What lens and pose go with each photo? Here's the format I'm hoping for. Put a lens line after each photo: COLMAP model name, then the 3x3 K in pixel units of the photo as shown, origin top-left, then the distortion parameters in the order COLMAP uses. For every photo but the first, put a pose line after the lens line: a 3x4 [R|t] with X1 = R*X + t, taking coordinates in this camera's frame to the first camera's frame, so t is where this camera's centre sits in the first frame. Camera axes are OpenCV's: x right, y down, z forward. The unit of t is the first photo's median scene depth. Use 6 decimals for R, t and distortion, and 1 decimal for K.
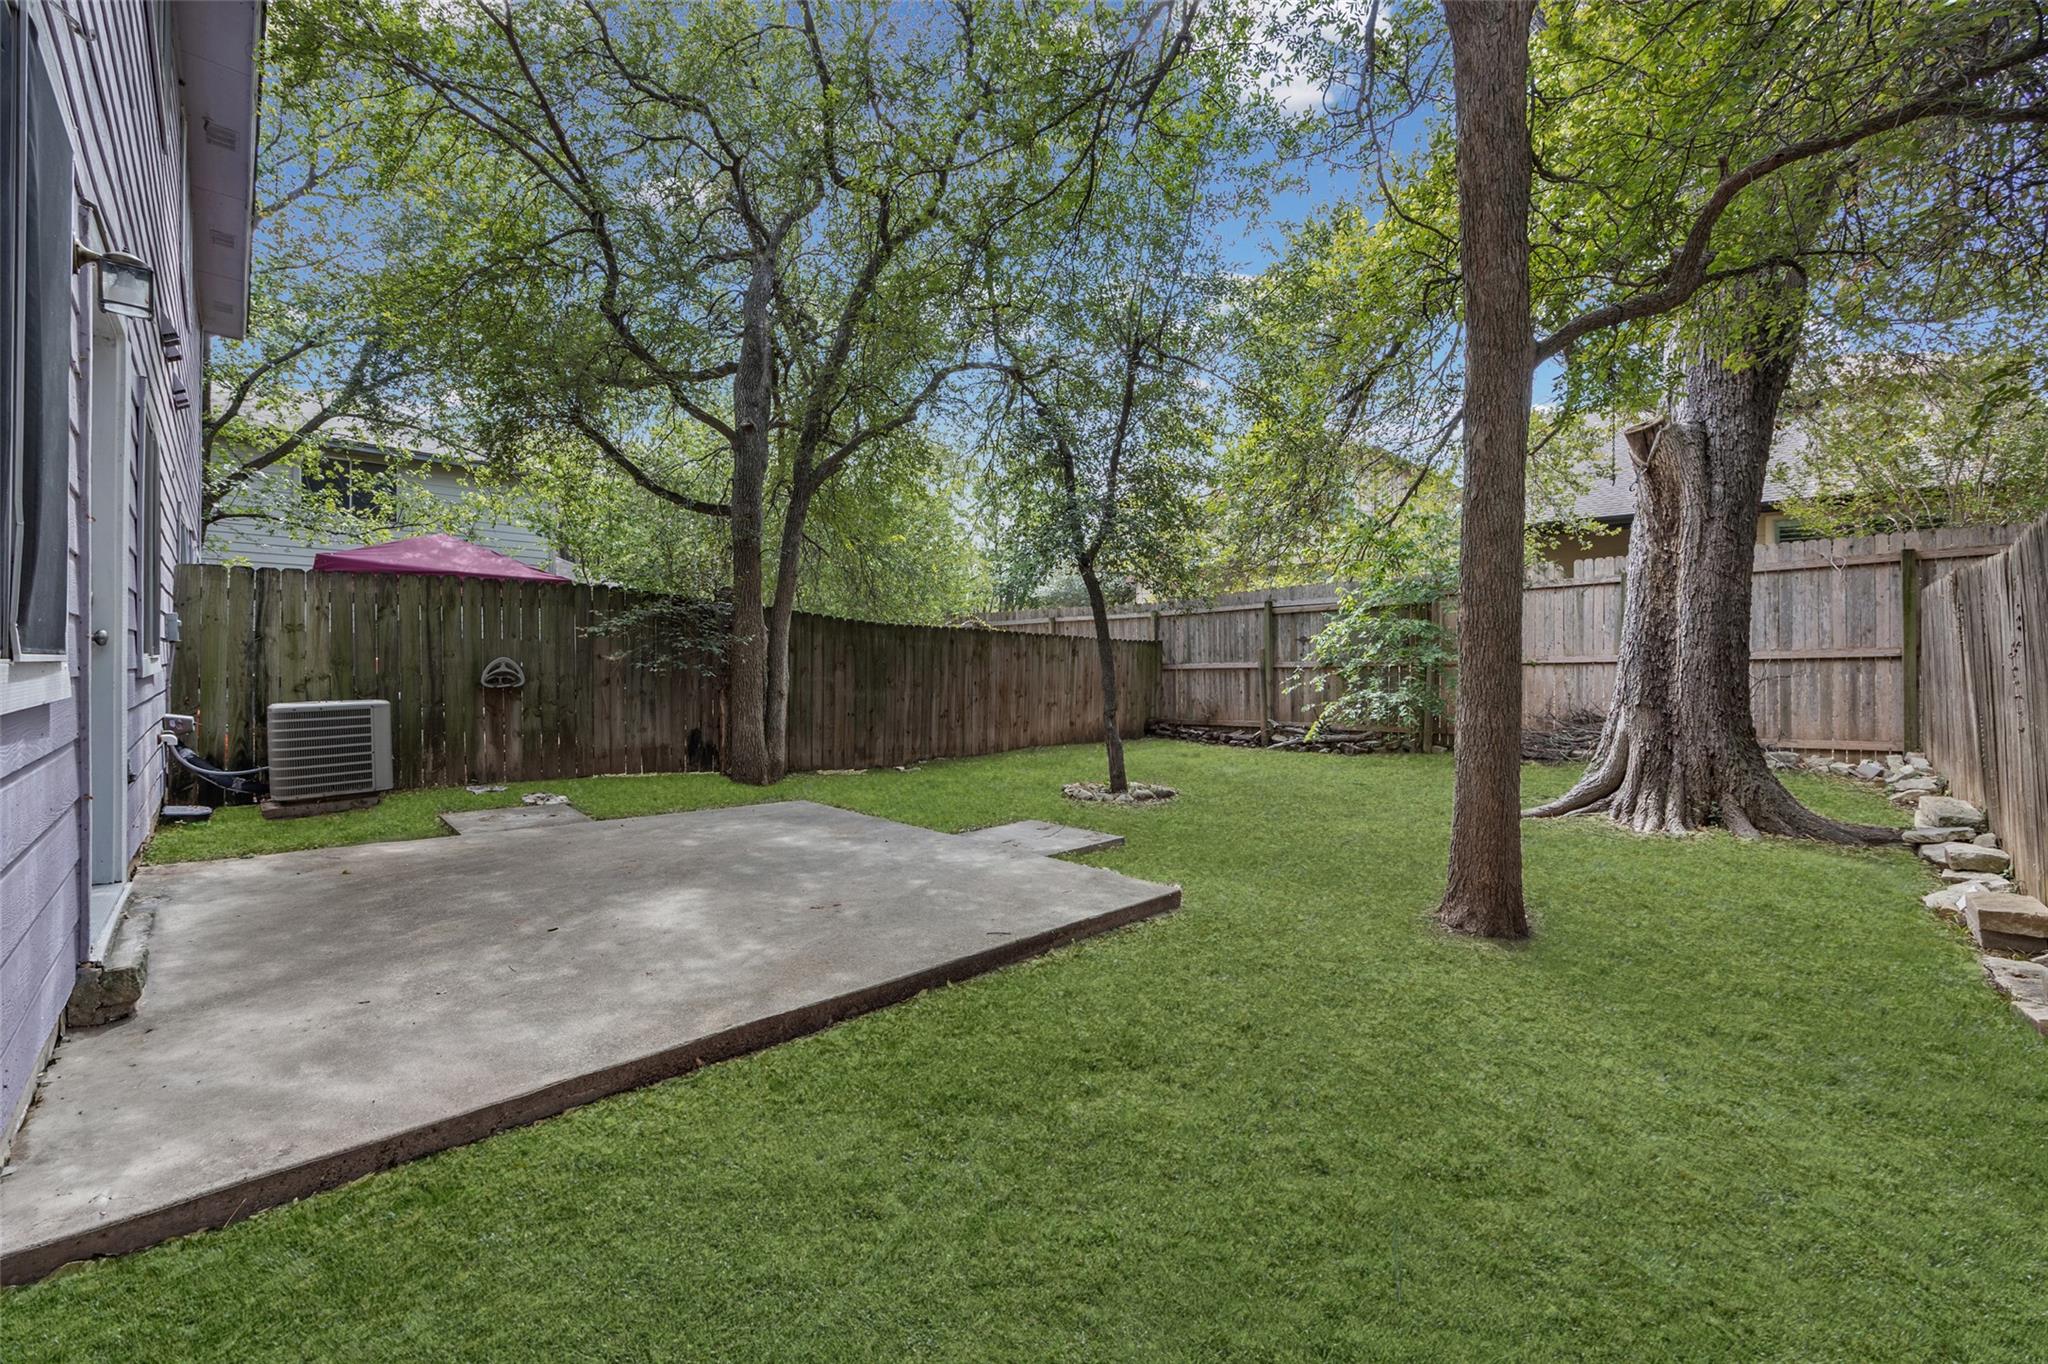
lens RADIAL K [[797.7, 0, 1031.8], [0, 797.7, 672.1], [0, 0, 1]] dist [-0.000532, -0.001058]
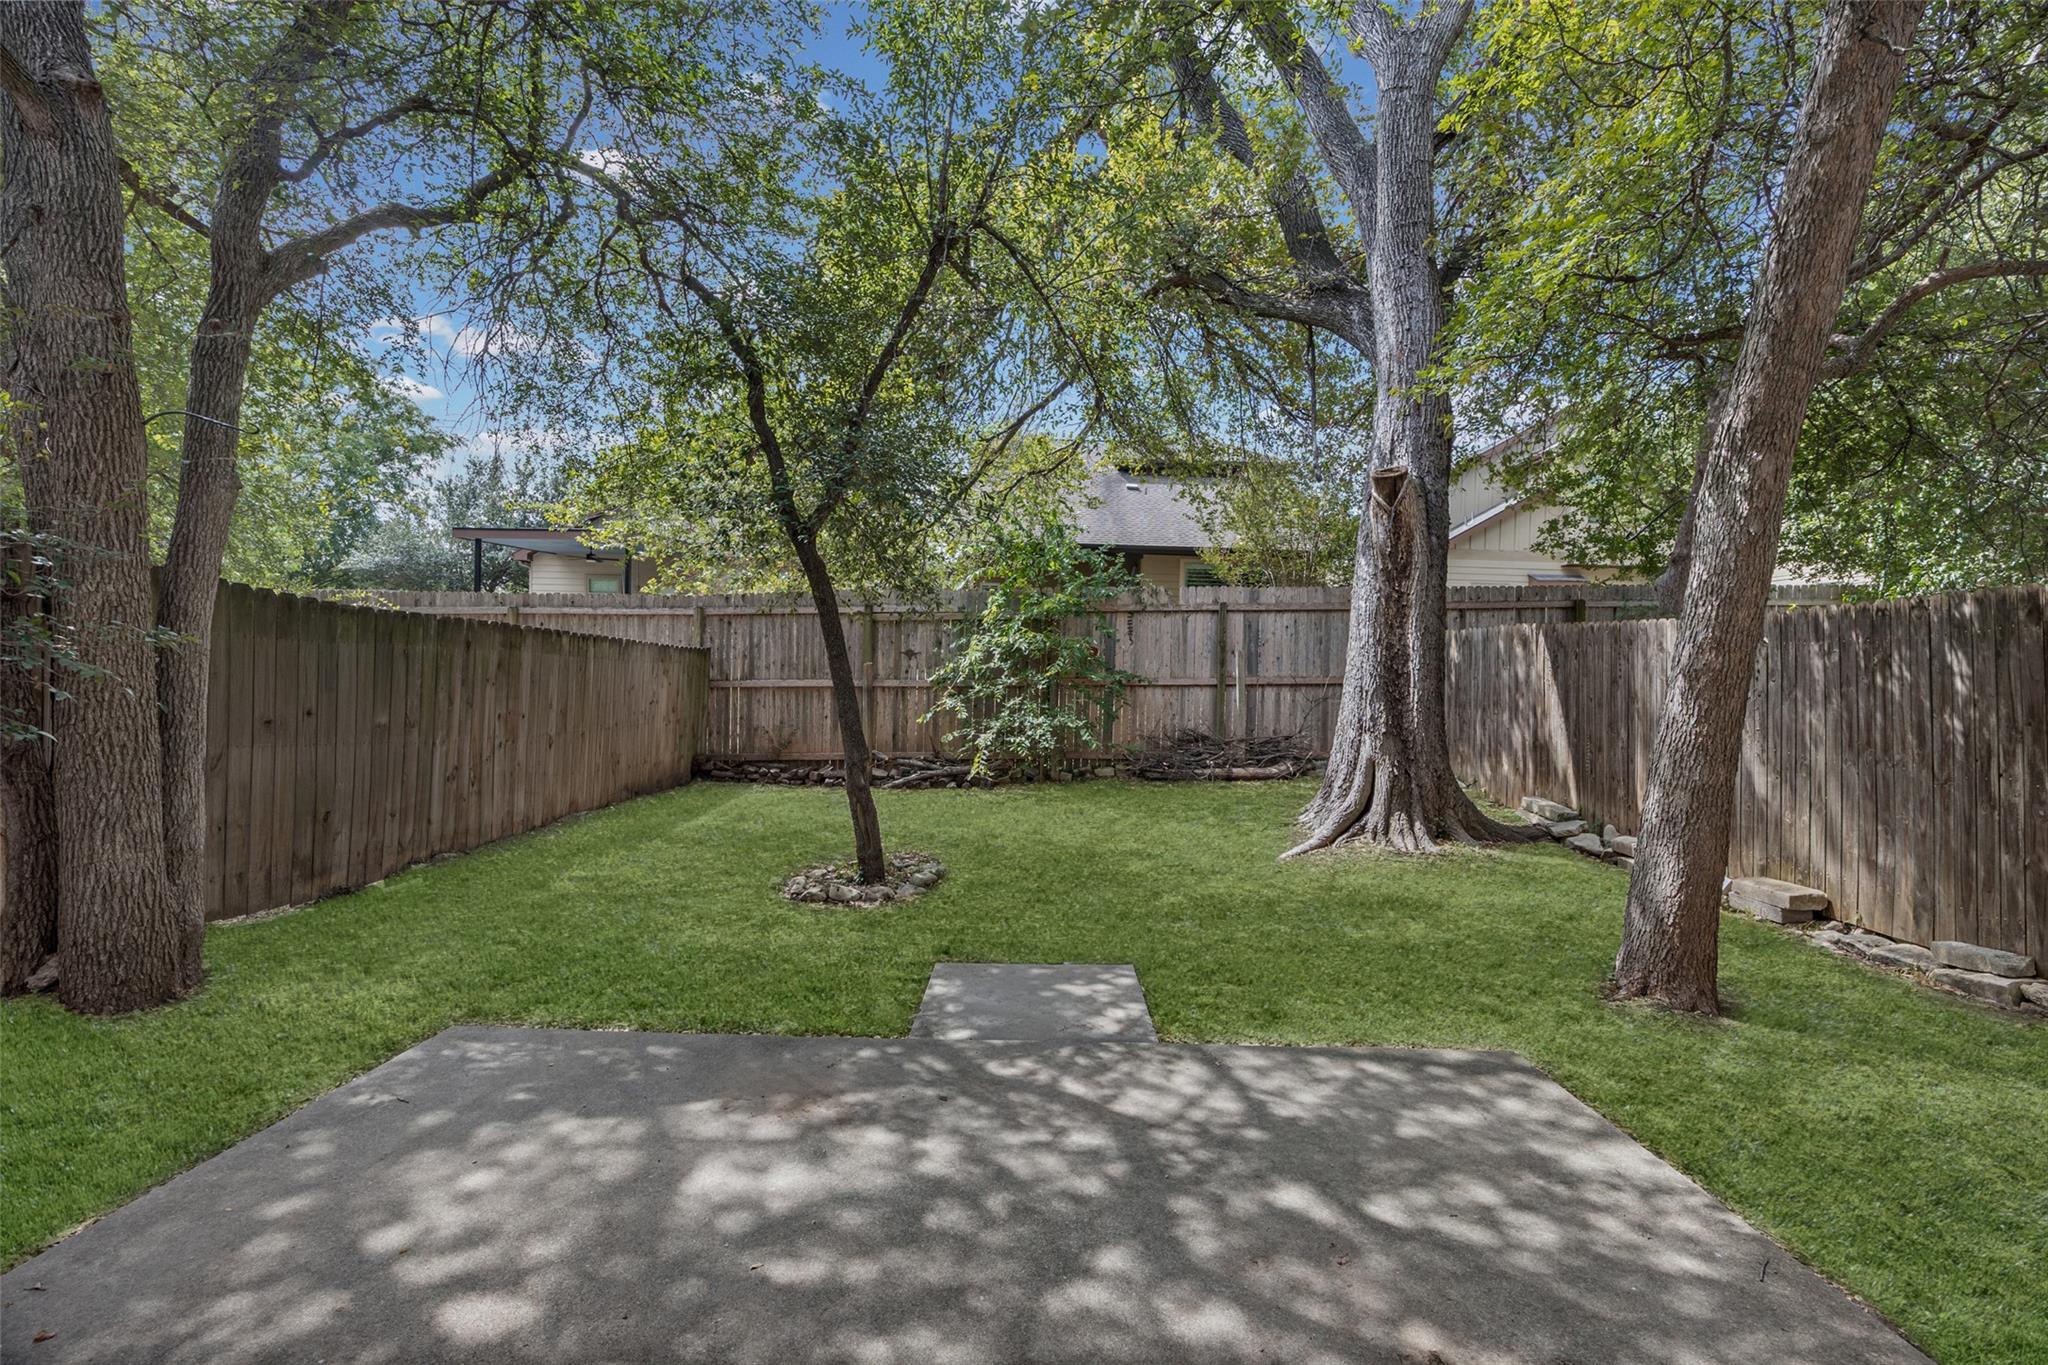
lens RADIAL K [[884.0, 0, 1024.4], [0, 884.0, 683.7], [0, 0, 1]] dist [0.001322, 0.000163]
pose [[0.725881, 0.002619, 0.687815, -0.300480], [-0.007007, 0.999969, 0.003588, -0.018871], [-0.687784, -0.007424, 0.725877, 0.347573]]
